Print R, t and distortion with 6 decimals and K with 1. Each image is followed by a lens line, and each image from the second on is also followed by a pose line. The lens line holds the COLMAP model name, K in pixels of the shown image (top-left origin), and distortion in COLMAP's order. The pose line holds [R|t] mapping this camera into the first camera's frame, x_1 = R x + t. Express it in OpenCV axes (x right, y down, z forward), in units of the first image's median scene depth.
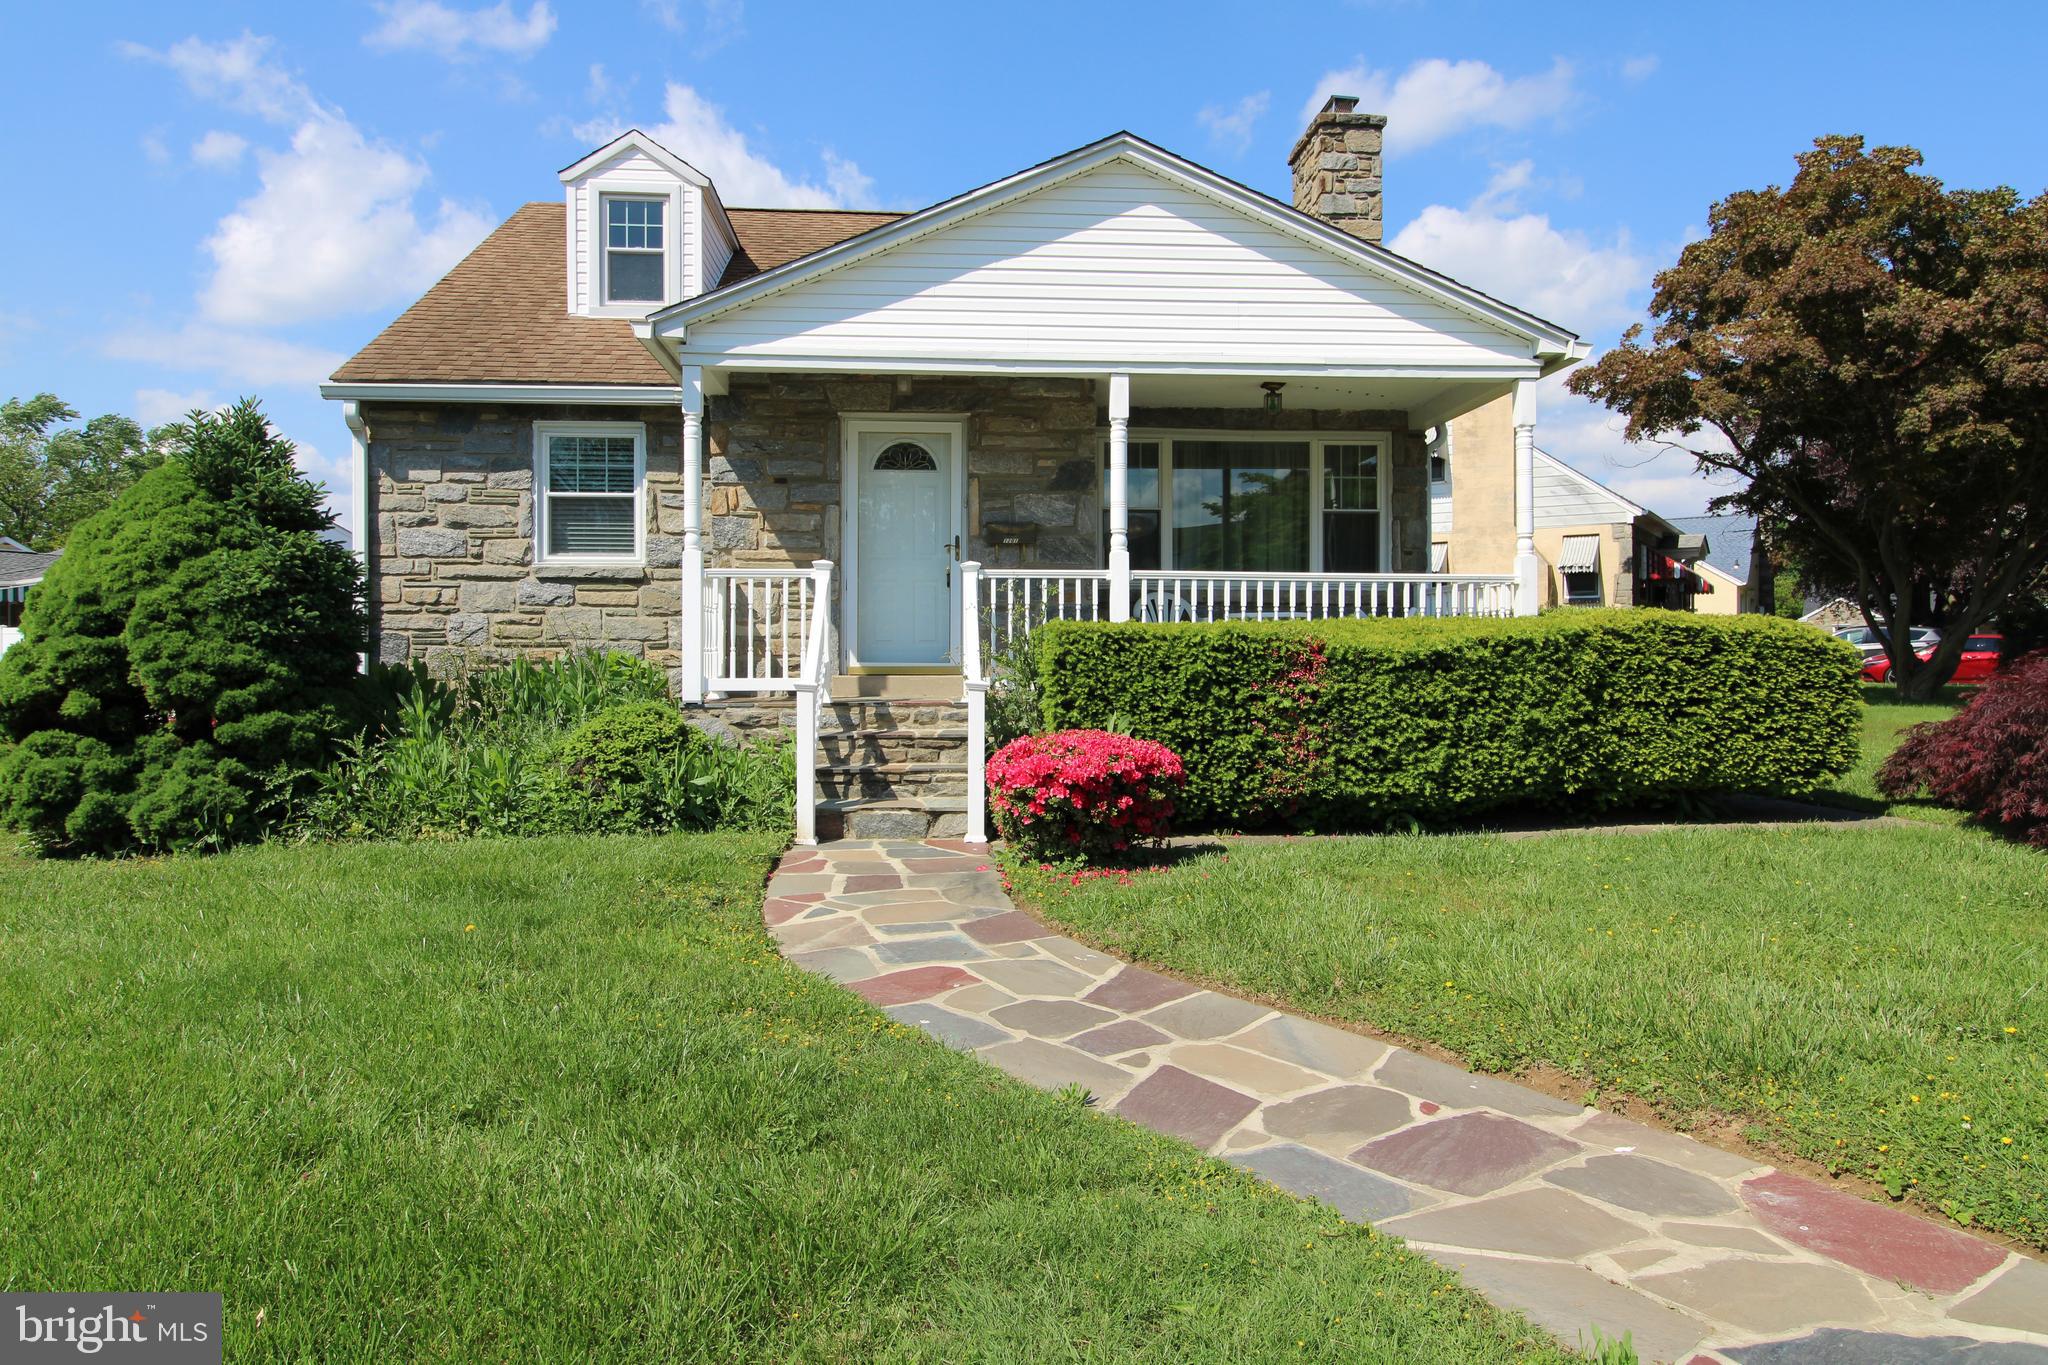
lens RADIAL K [[1318.7, 0, 1037.0], [0, 1318.7, 656.5], [0, 0, 1]] dist [0.012367, -0.012738]
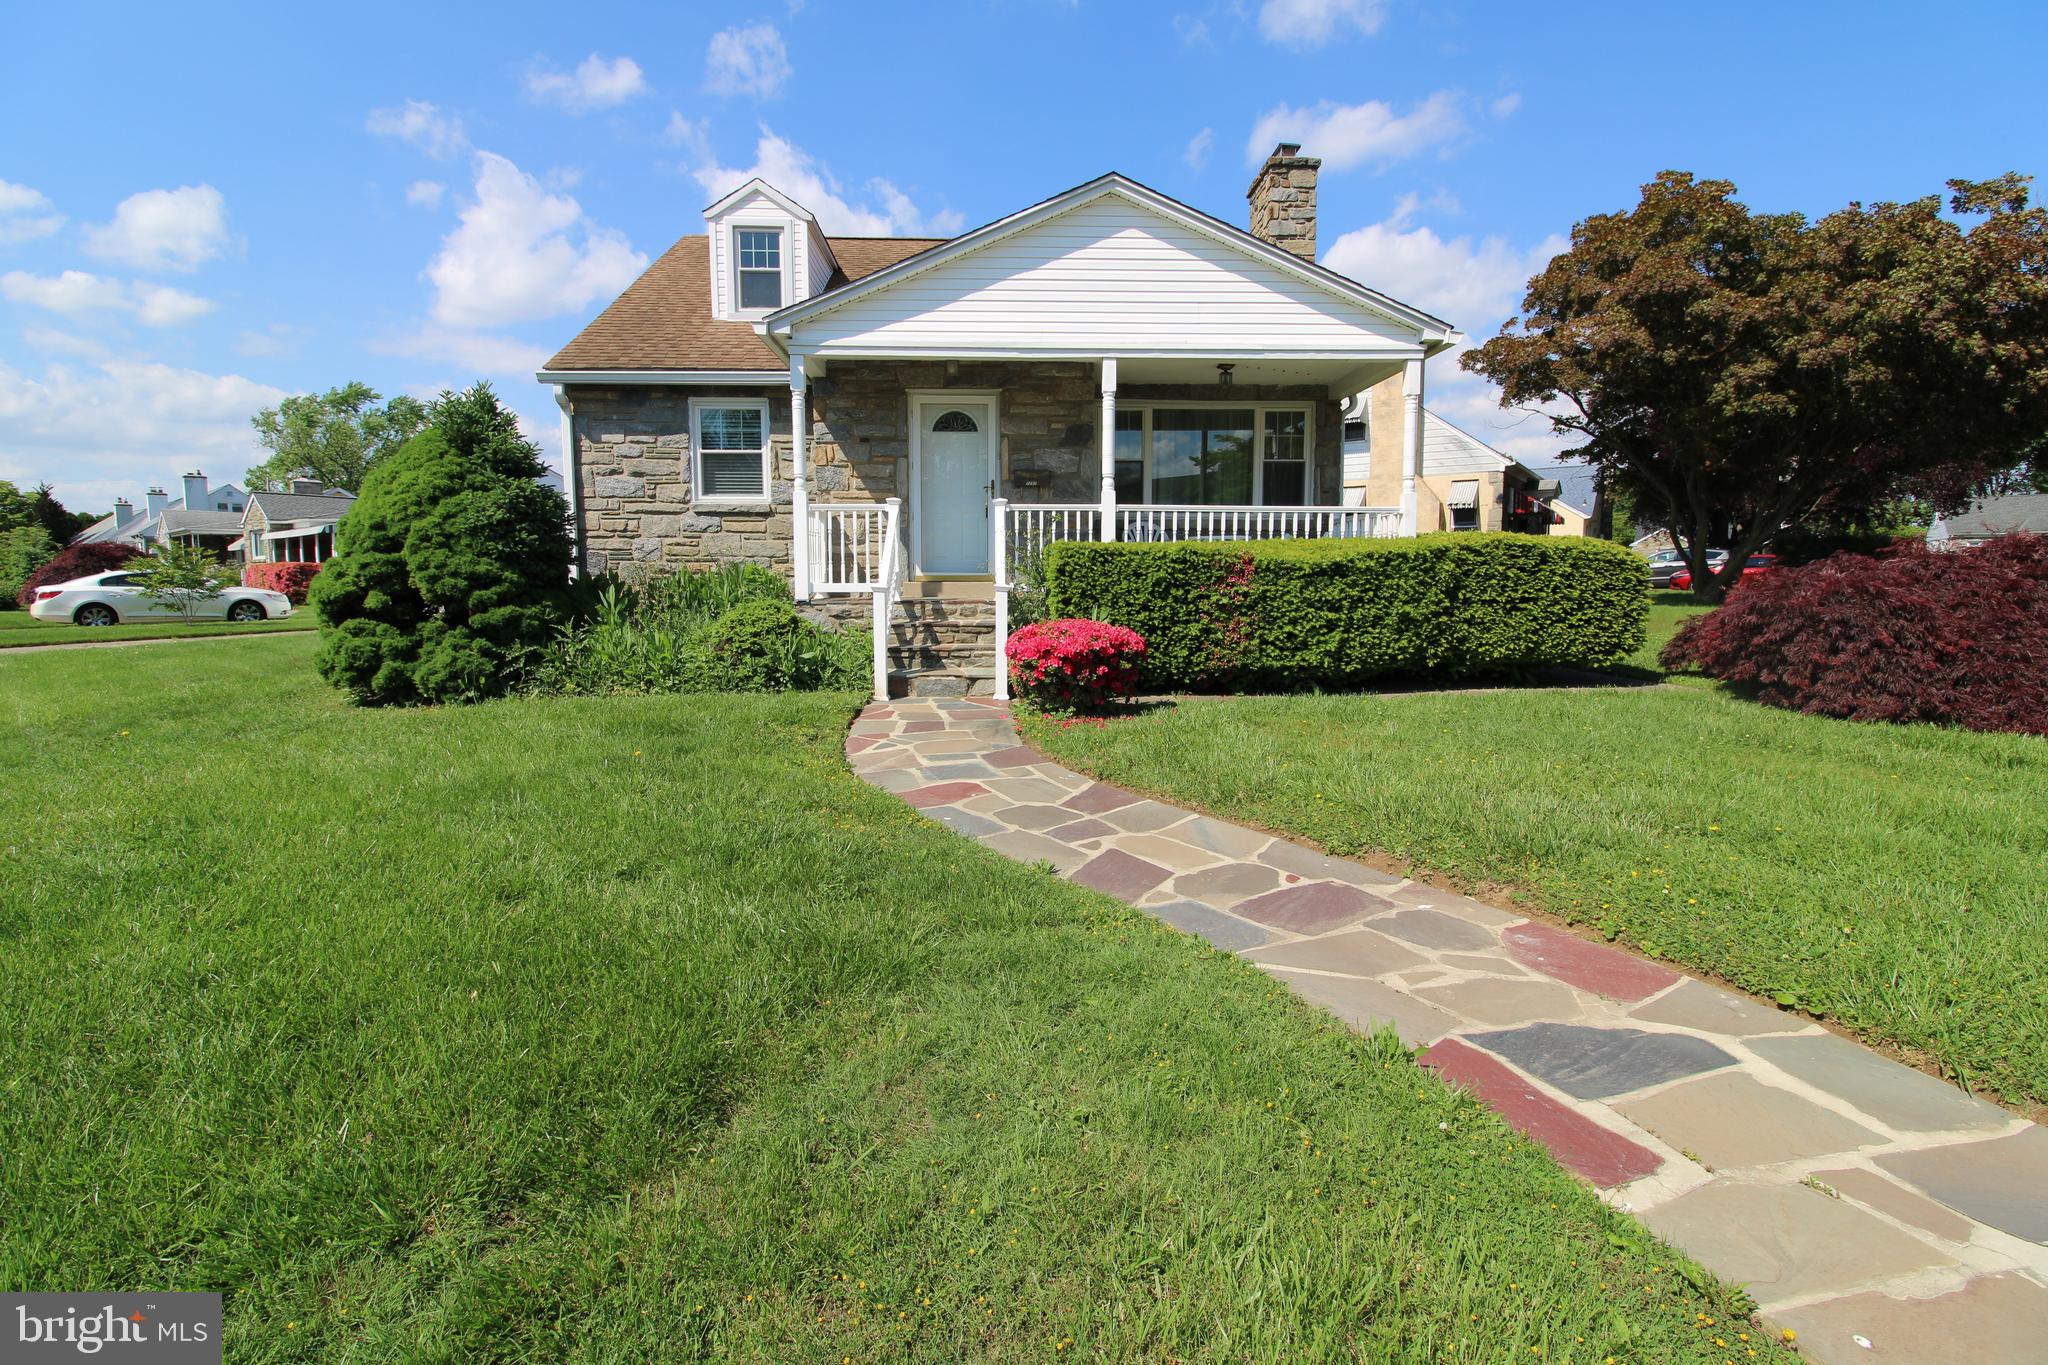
lens RADIAL K [[950.8, 0, 1034.3], [0, 950.8, 660.1], [0, 0, 1]] dist [0.004785, -0.016204]
pose [[0.999313, 0.002969, -0.036933, 0.022983], [0.000423, 0.995807, 0.091478, 0.005454], [0.037049, -0.091430, 0.995122, -0.003889]]
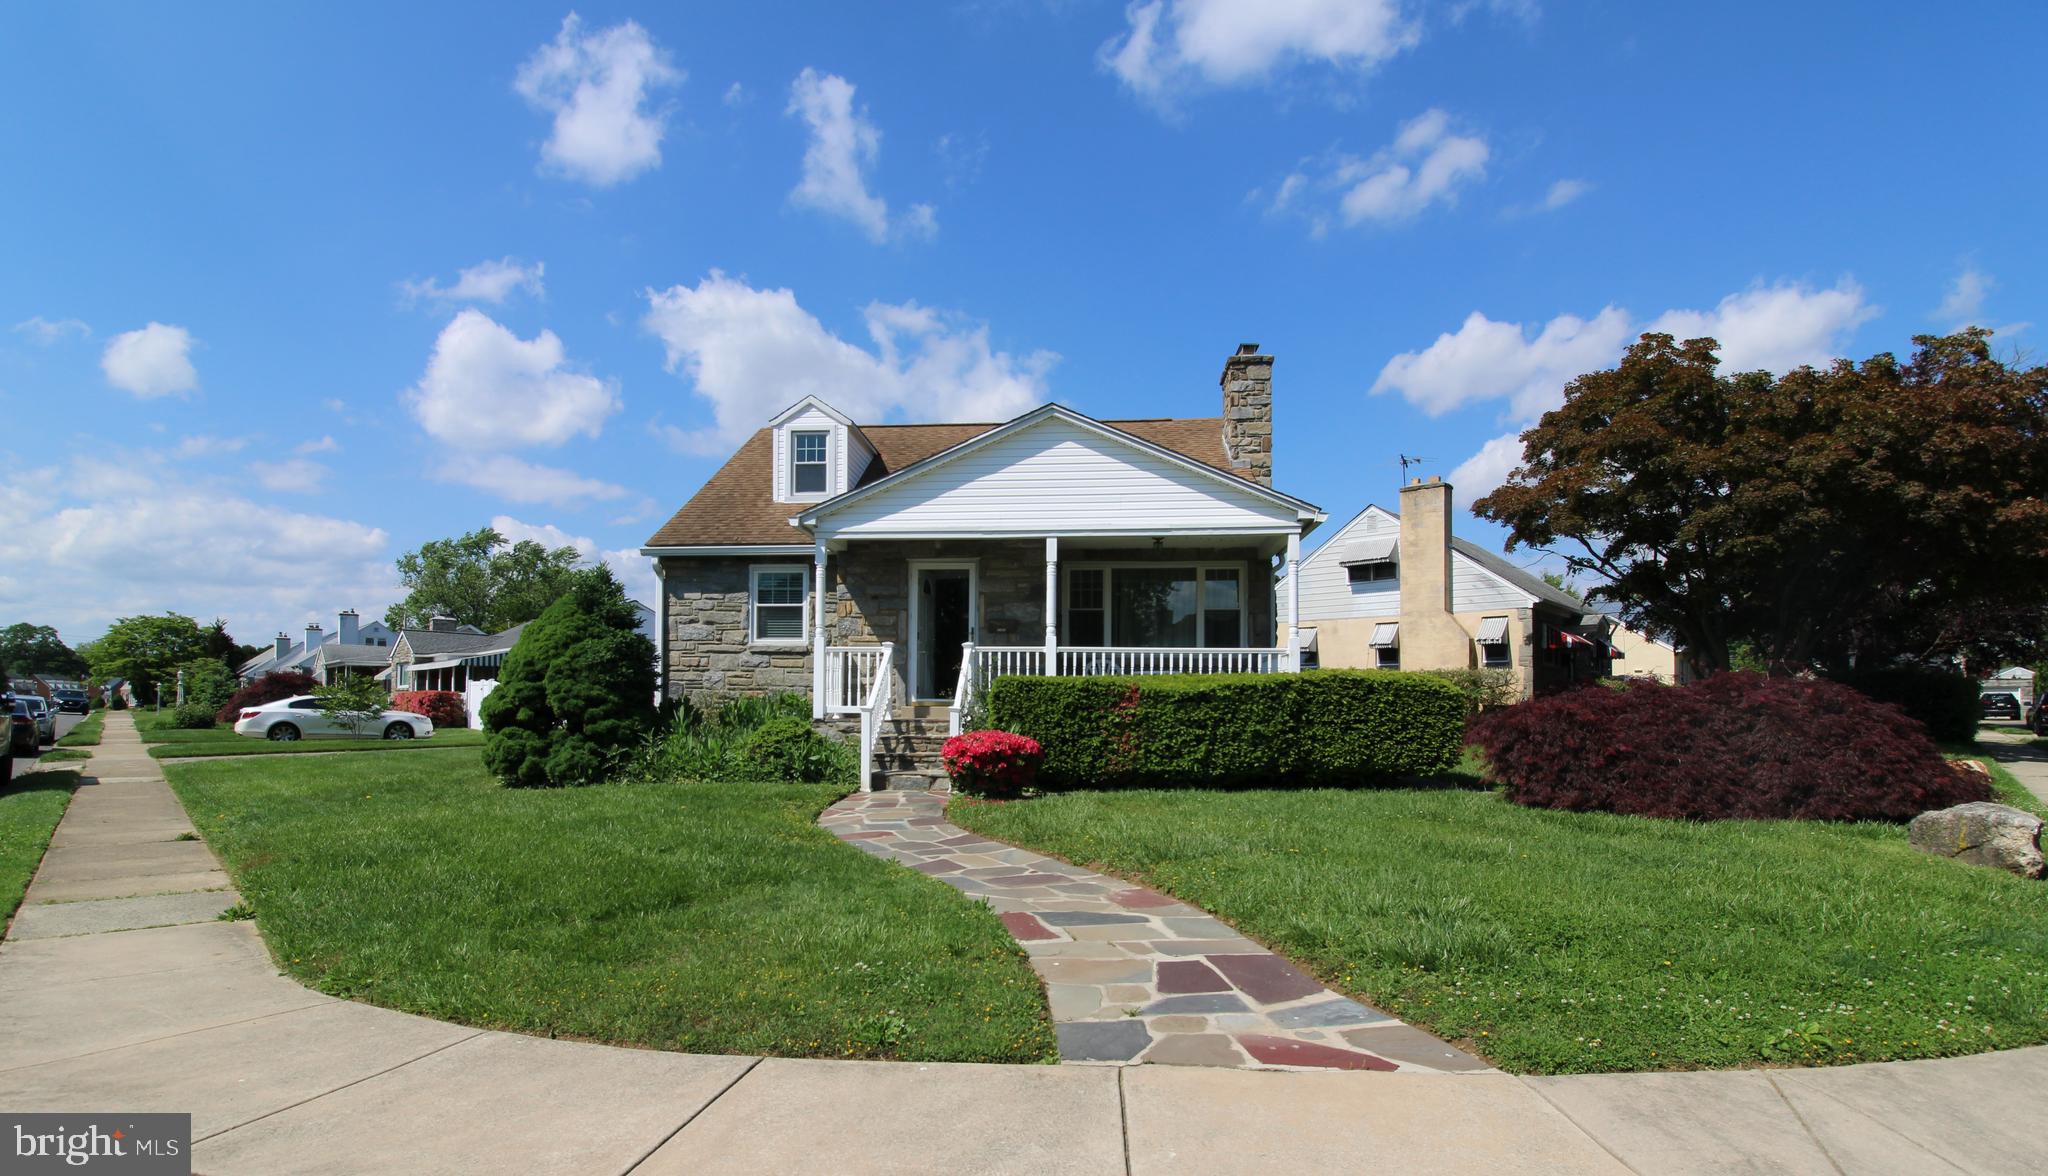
lens RADIAL K [[994.6, 0, 990.7], [0, 994.6, 688.4], [0, 0, 1]] dist [-0.000354, -0.000224]
pose [[0.984824, 0.003529, -0.173523, 0.220285], [-0.006779, 0.999812, -0.018140, 0.015618], [0.173426, 0.019041, 0.984663, -0.339011]]
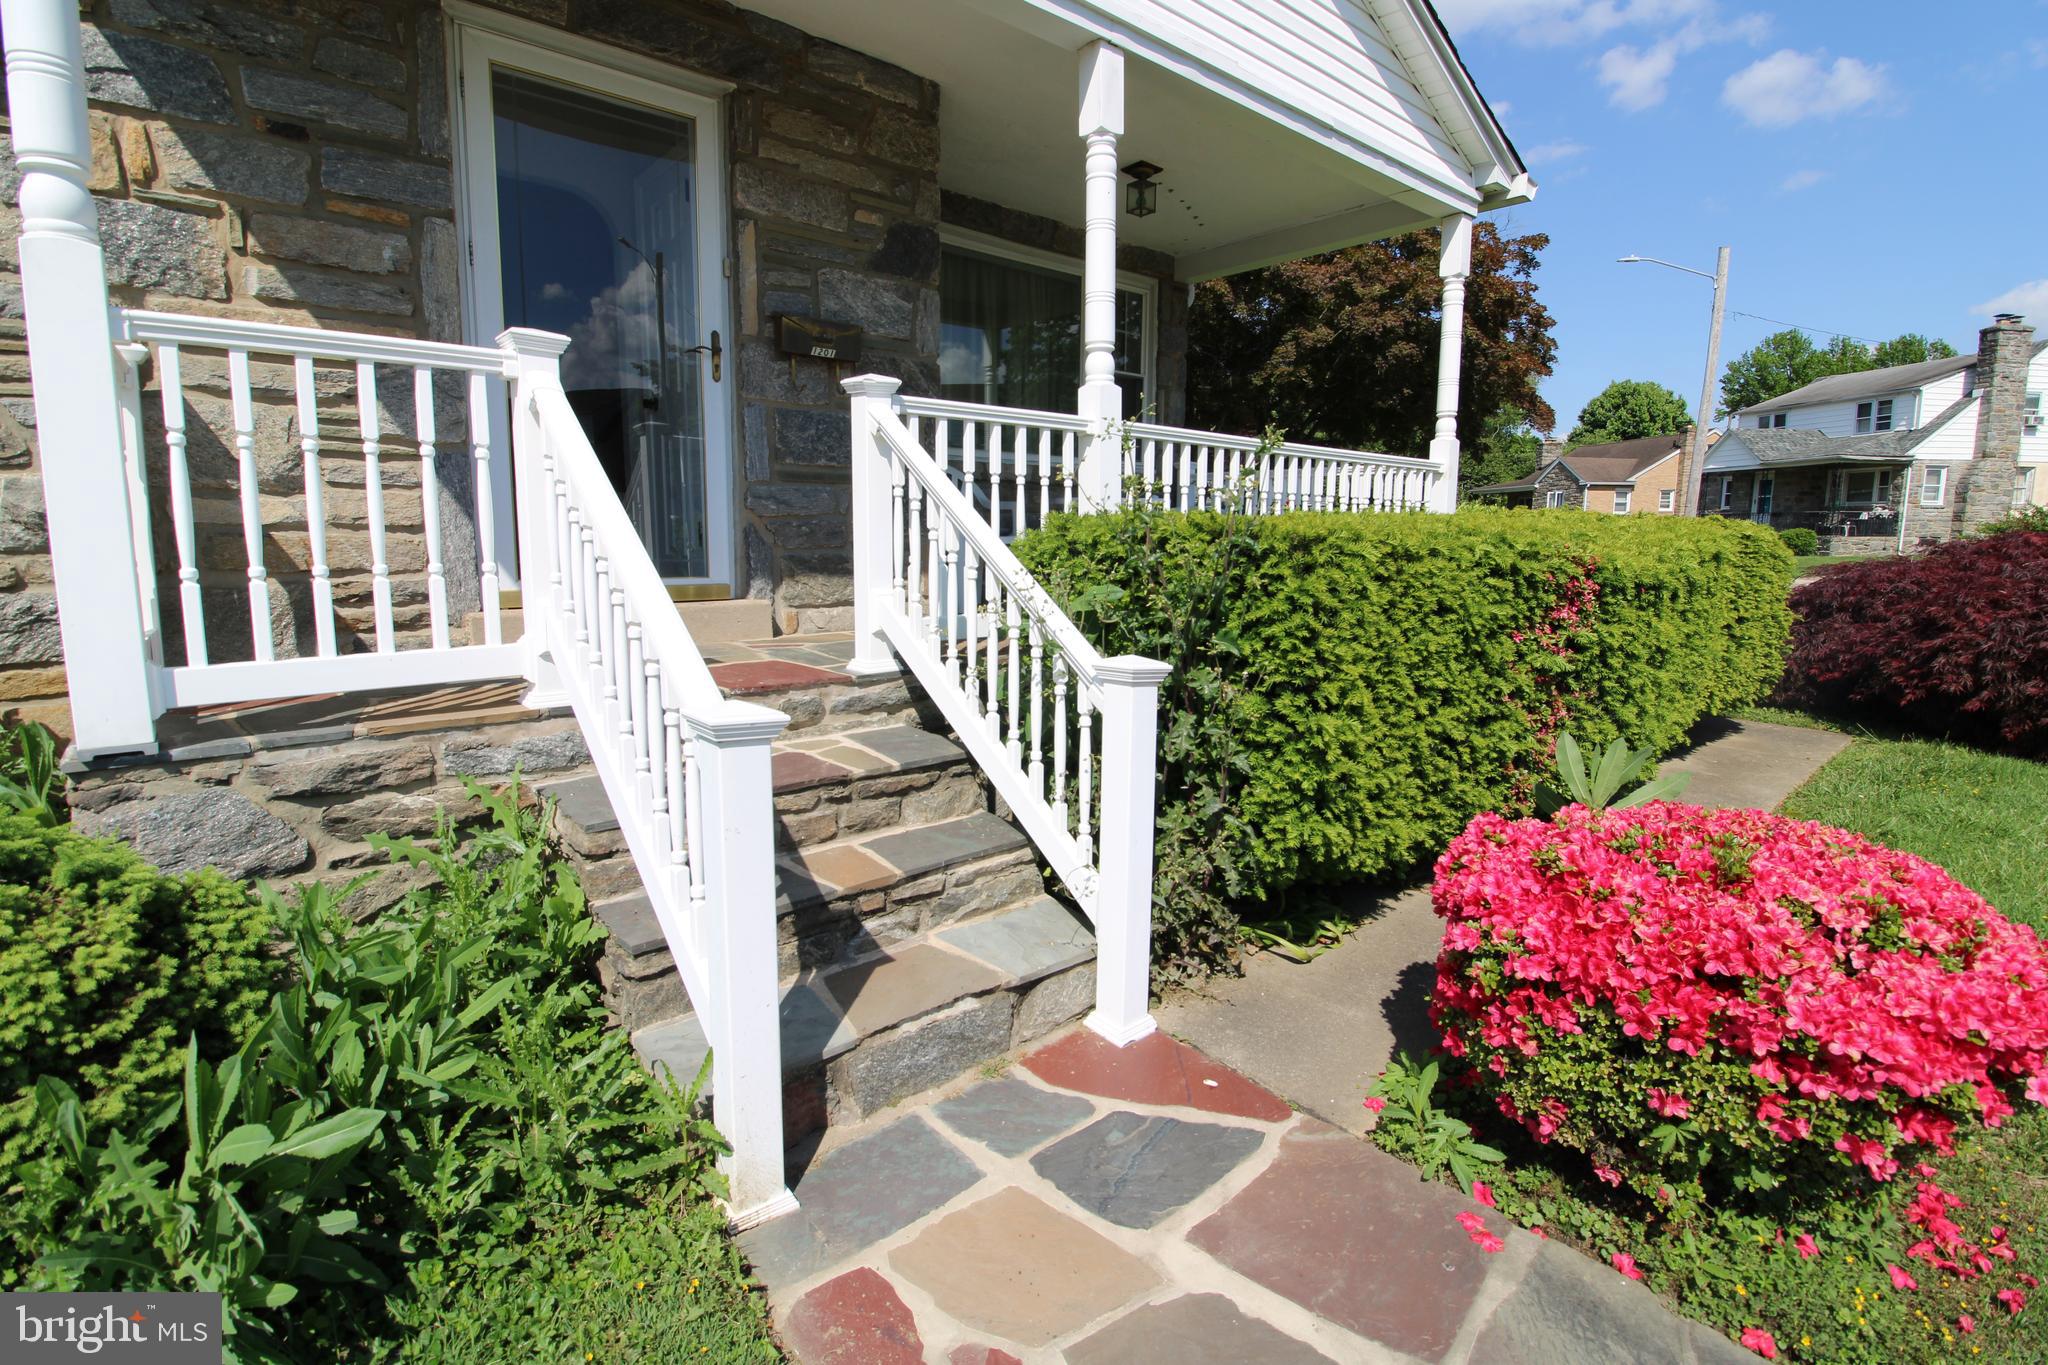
lens RADIAL K [[950.8, 0, 1034.3], [0, 950.8, 660.1], [0, 0, 1]] dist [0.004785, -0.016204]
pose [[0.800994, -0.074159, 0.594062, -0.218301], [-0.012569, 0.989996, 0.140532, -0.020143], [-0.598541, -0.120032, 0.792049, 0.698469]]
